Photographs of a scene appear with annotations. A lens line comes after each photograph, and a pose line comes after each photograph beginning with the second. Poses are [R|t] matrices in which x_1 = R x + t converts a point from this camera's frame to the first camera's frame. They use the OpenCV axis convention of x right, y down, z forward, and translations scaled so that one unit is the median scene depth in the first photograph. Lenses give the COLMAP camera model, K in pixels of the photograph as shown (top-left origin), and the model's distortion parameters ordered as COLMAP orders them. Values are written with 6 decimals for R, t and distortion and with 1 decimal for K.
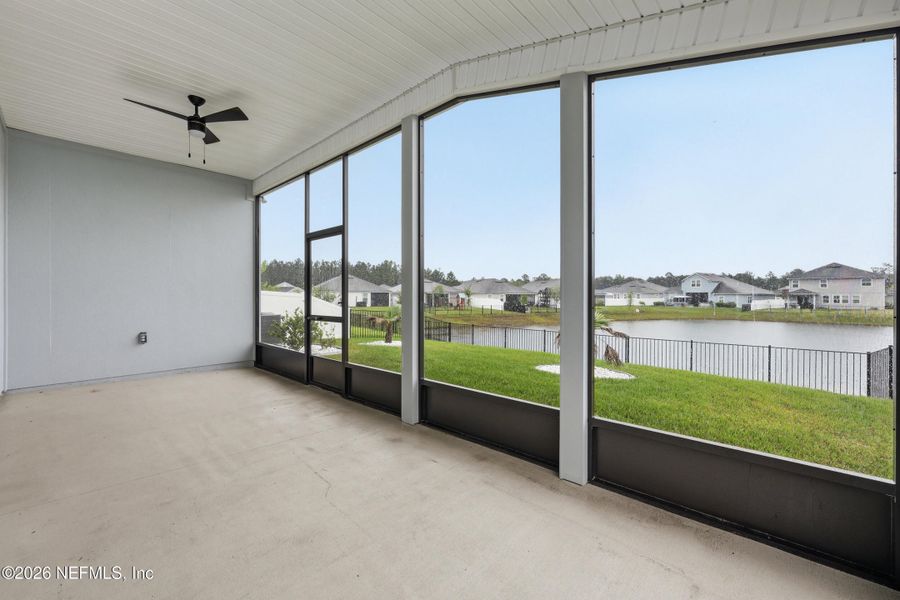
lens RADIAL K [[362.8, 0, 445.7], [0, 362.8, 295.2], [0, 0, 1]] dist [0.002269, 0.000618]
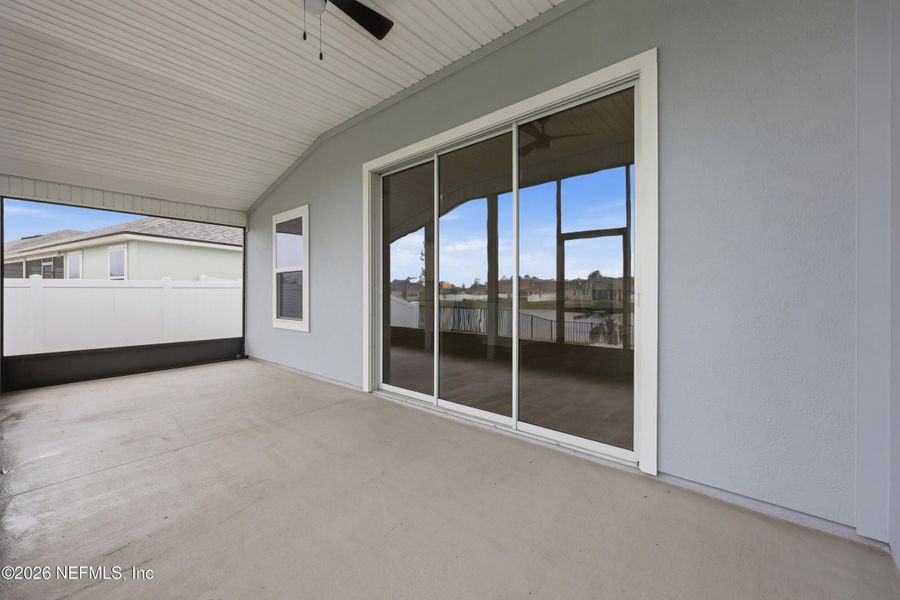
lens RADIAL K [[362.8, 0, 451.8], [0, 362.8, 297.4], [0, 0, 1]] dist [0.002269, 0.000618]
pose [[-0.999165, -0.004497, -0.040599, -1.226041], [-0.004581, 0.999988, 0.001983, 0.020566], [0.040590, 0.002167, -0.999174, 2.218674]]
